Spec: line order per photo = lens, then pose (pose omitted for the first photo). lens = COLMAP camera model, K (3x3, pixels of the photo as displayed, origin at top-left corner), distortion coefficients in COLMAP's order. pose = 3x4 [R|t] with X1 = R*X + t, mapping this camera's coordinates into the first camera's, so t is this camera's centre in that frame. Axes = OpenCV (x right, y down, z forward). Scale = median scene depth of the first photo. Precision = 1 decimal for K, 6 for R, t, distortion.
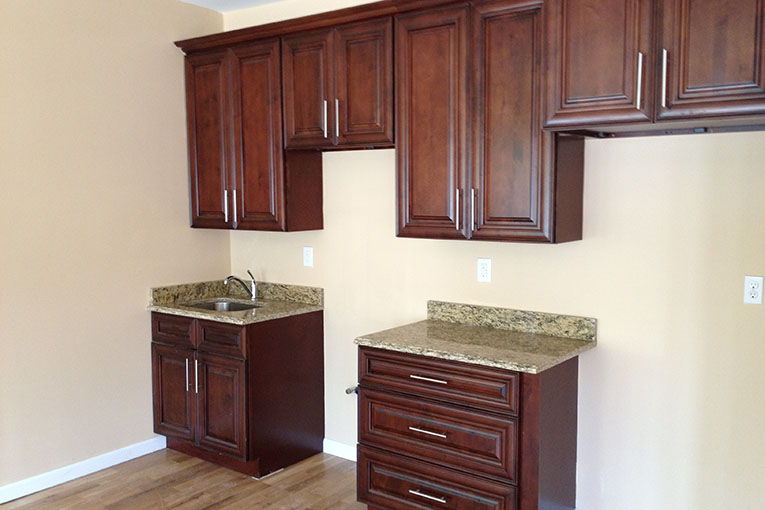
lens RADIAL K [[699.9, 0, 380.5], [0, 699.9, 252.5], [0, 0, 1]] dist [0.015718, 0.000000]
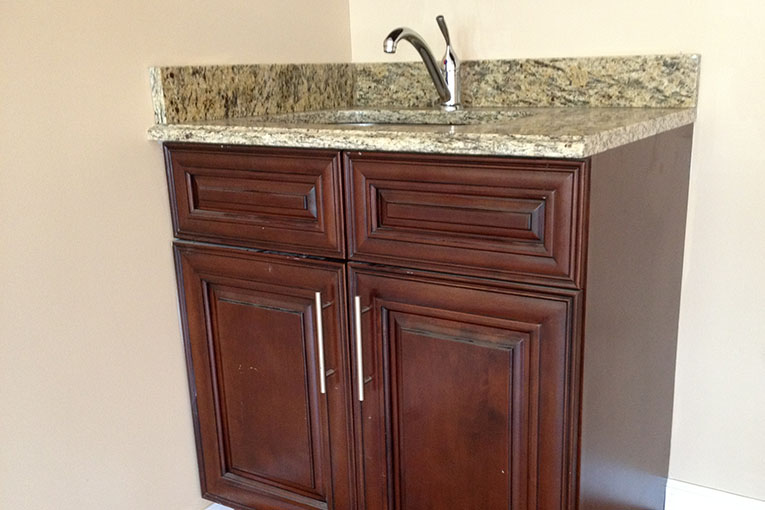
lens RADIAL K [[699.9, 0, 388.9], [0, 699.9, 260.9], [0, 0, 1]] dist [0.015718, 0.000000]
pose [[0.991054, -0.050784, 0.123423, -0.268909], [0.029162, 0.984829, 0.171061, 0.084664], [-0.130238, -0.165931, 0.977499, 0.676113]]
